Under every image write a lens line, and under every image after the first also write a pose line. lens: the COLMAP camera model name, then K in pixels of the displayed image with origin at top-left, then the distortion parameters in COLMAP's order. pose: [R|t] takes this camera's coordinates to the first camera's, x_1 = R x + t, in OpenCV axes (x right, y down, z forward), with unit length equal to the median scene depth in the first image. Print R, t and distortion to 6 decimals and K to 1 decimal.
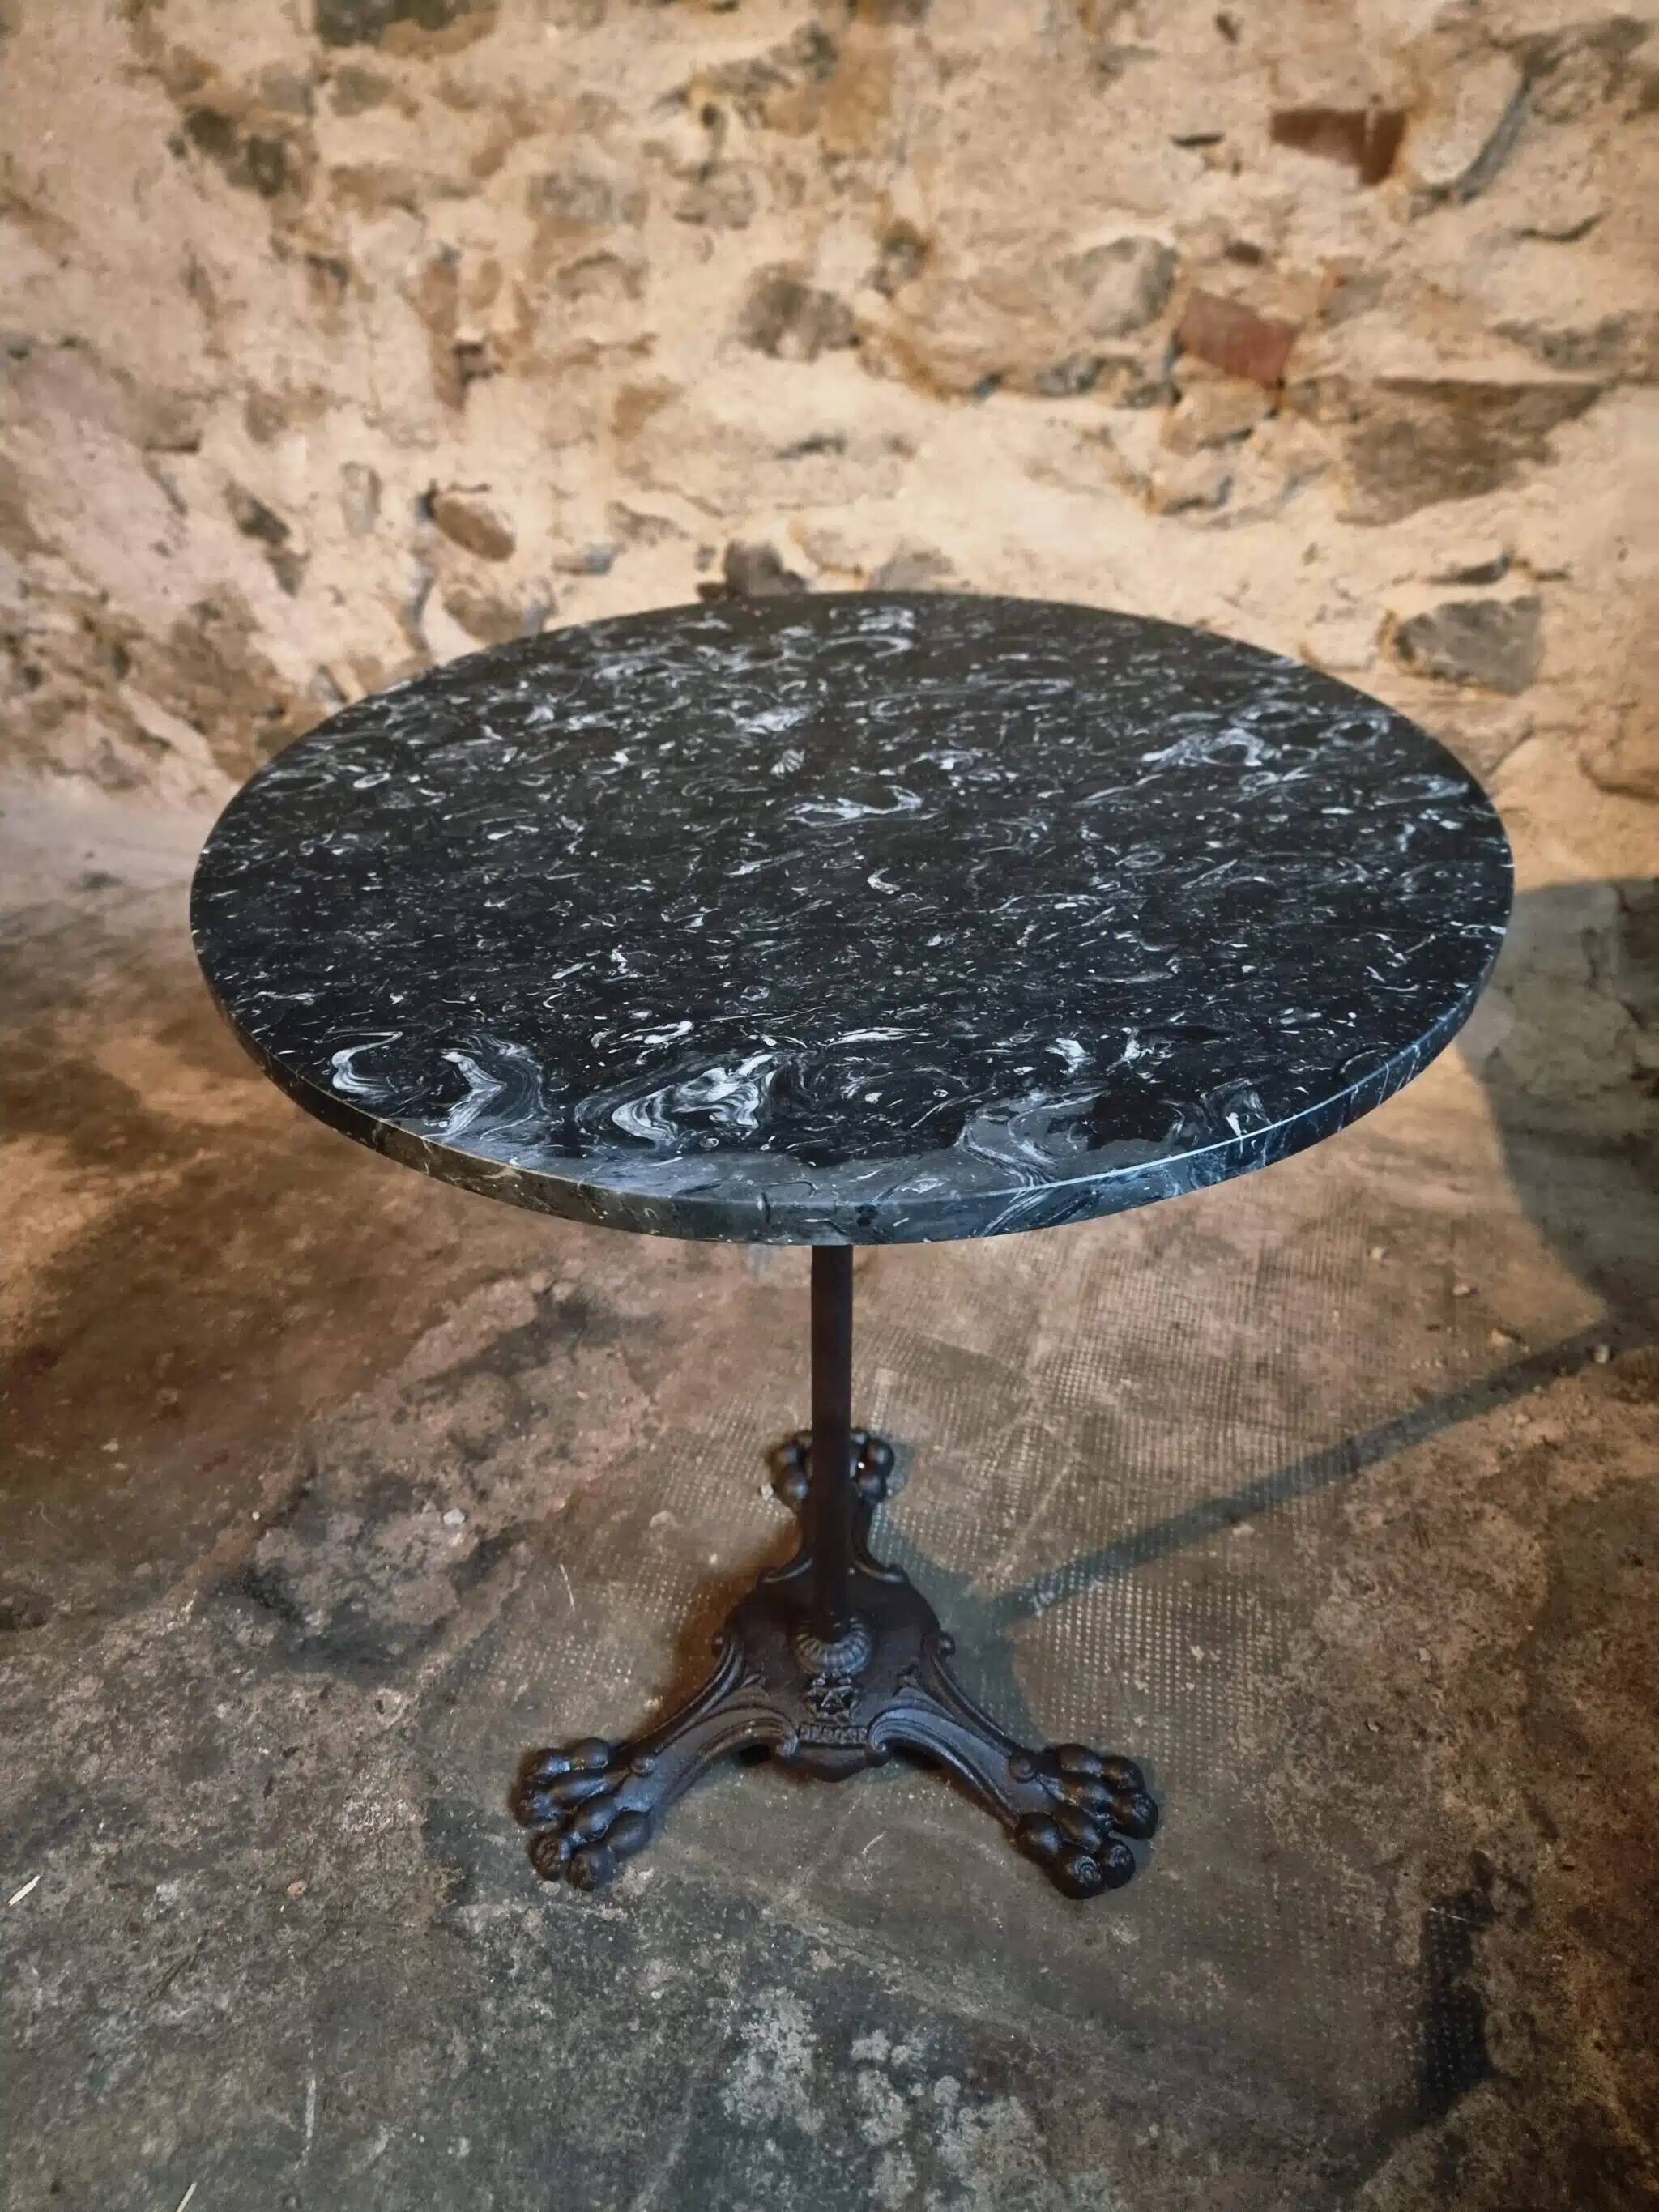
lens RADIAL K [[1558.9, 0, 791.9], [0, 1558.9, 1099.2], [0, 0, 1]] dist [0.042964, -0.035316]
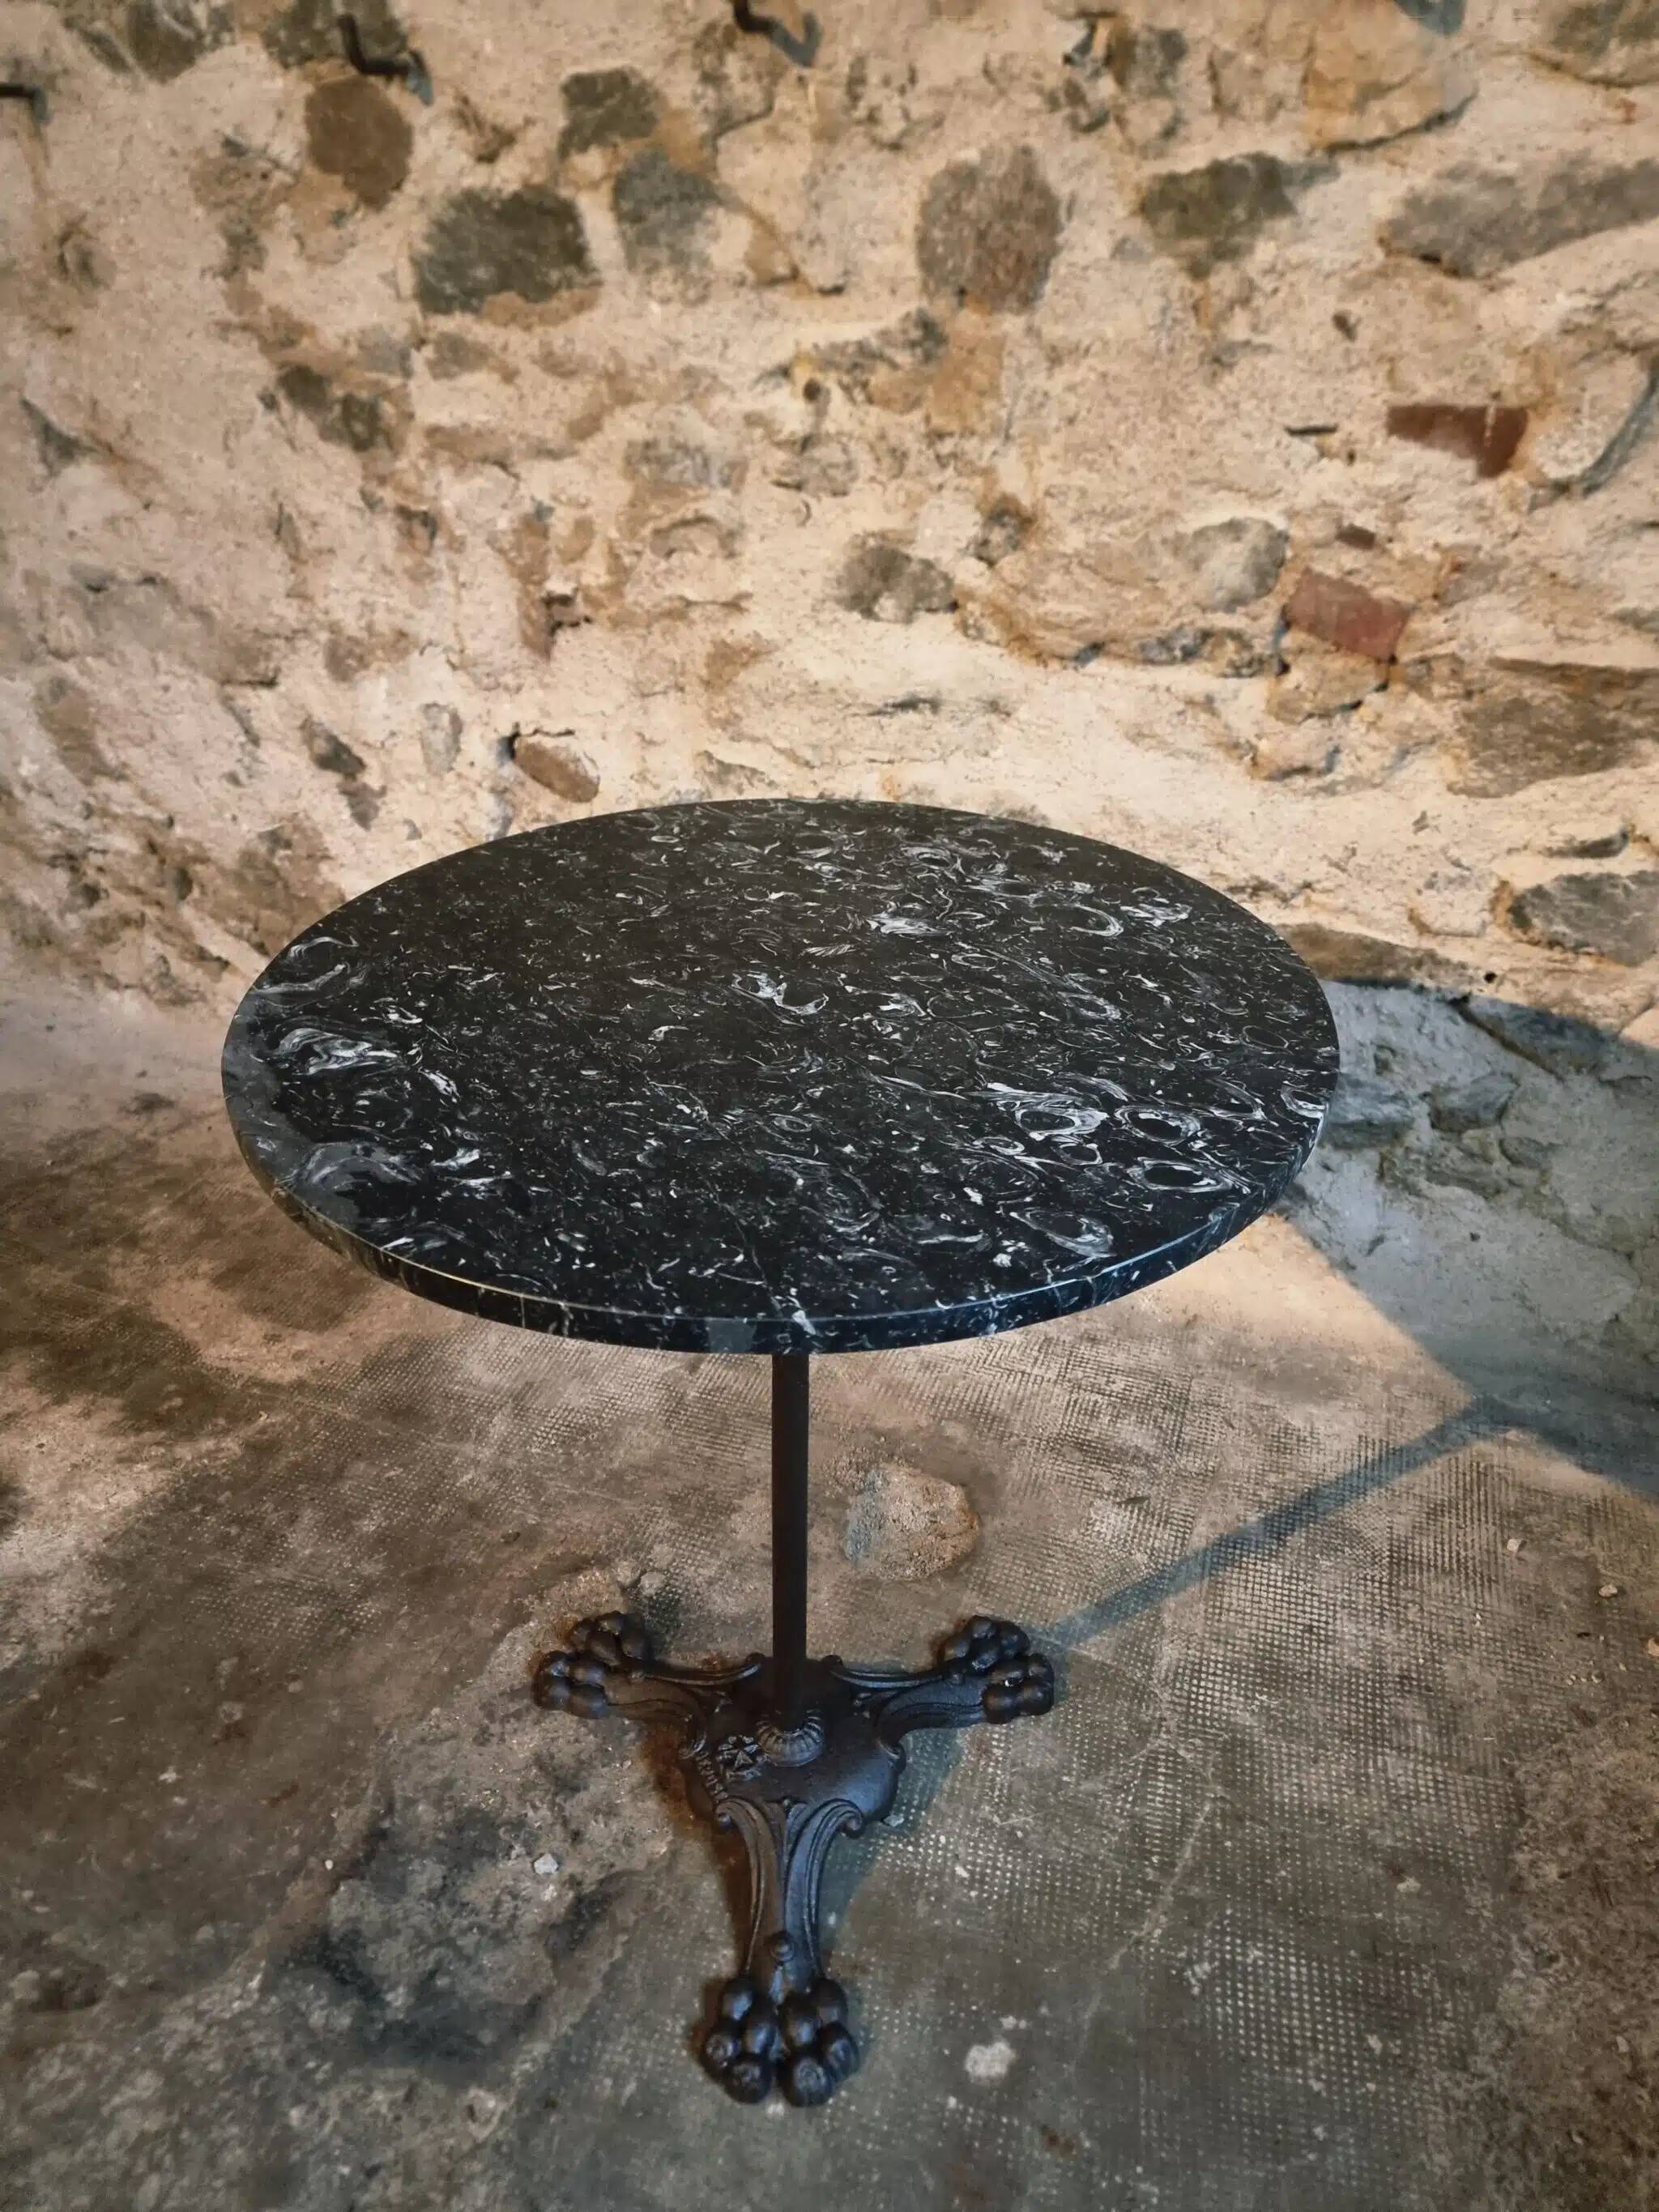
lens RADIAL K [[1543.8, 0, 818.6], [0, 1543.8, 1111.1], [0, 0, 1]] dist [0.063009, -0.051325]
pose [[0.999898, 0.003875, 0.013759, -0.067564], [-0.002764, 0.996800, -0.079884, -0.096287], [-0.014025, 0.079838, 0.996709, 0.048402]]
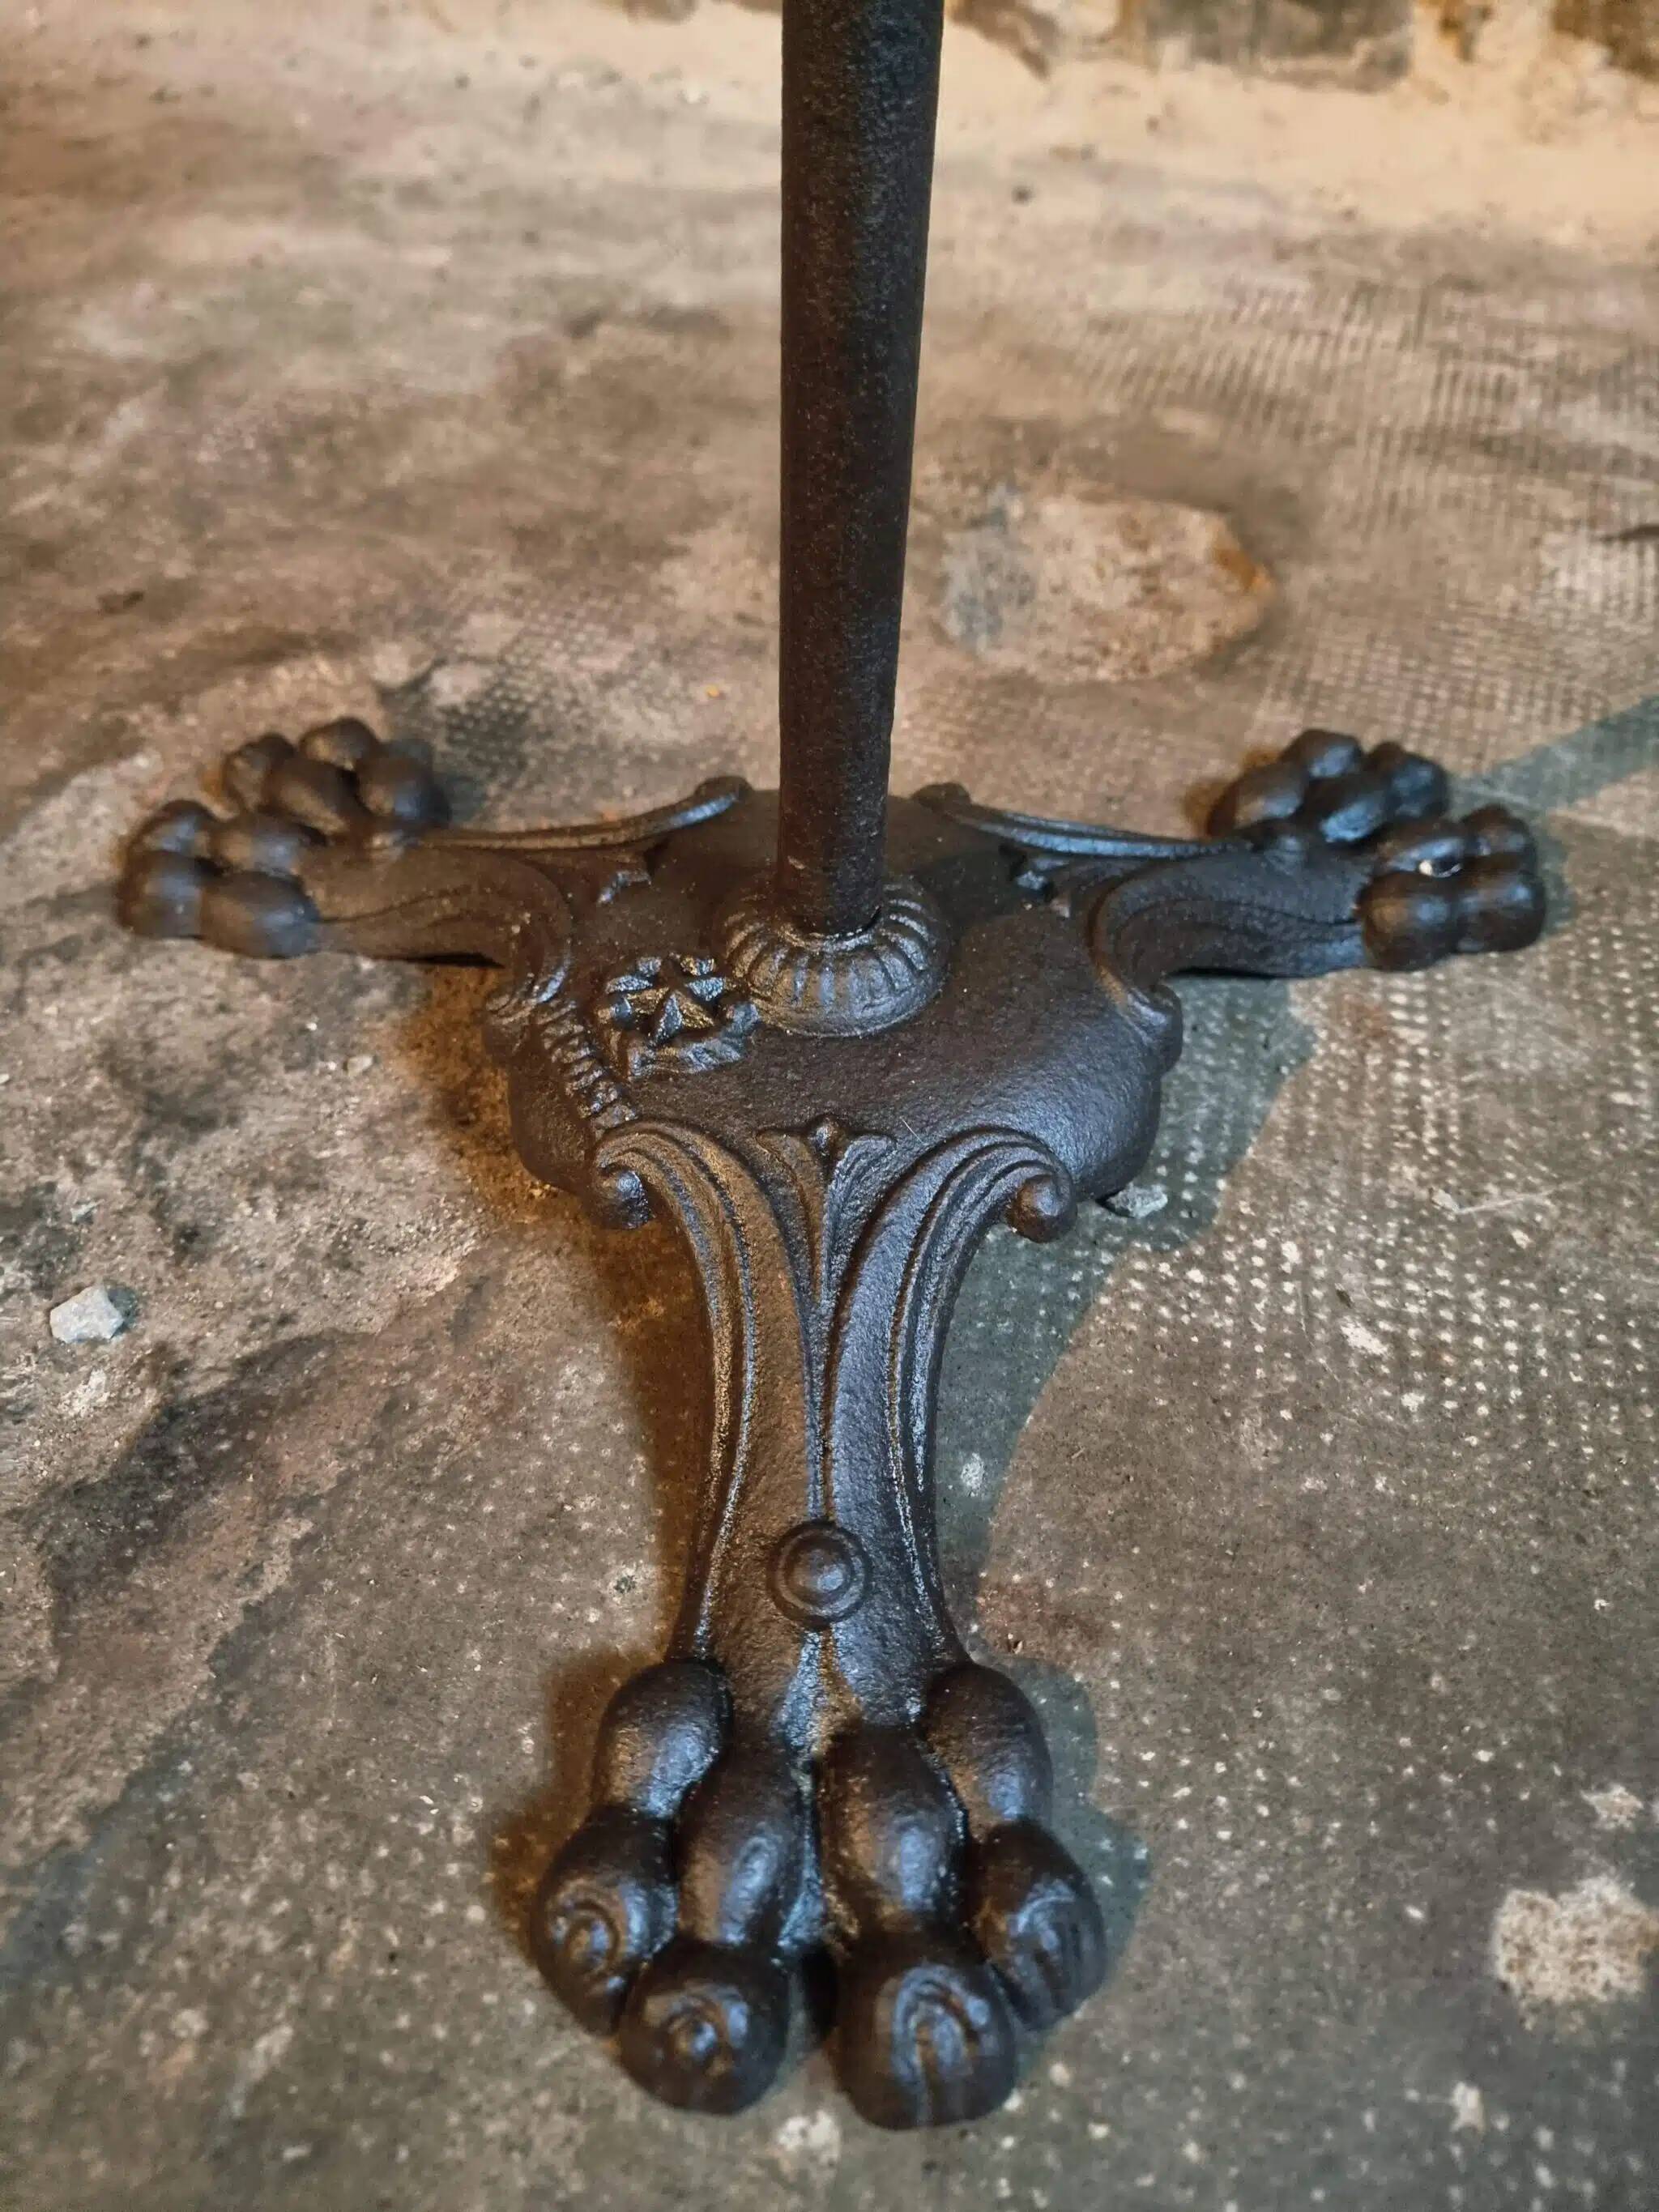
lens RADIAL K [[1576.2, 0, 803.9], [0, 1576.2, 1107.1], [0, 0, 1]] dist [0.037441, -0.049721]
pose [[0.999798, 0.002023, 0.019994, -0.080923], [-0.006405, 0.975114, 0.221609, 0.153161], [-0.019048, -0.221693, 0.974931, 0.682009]]
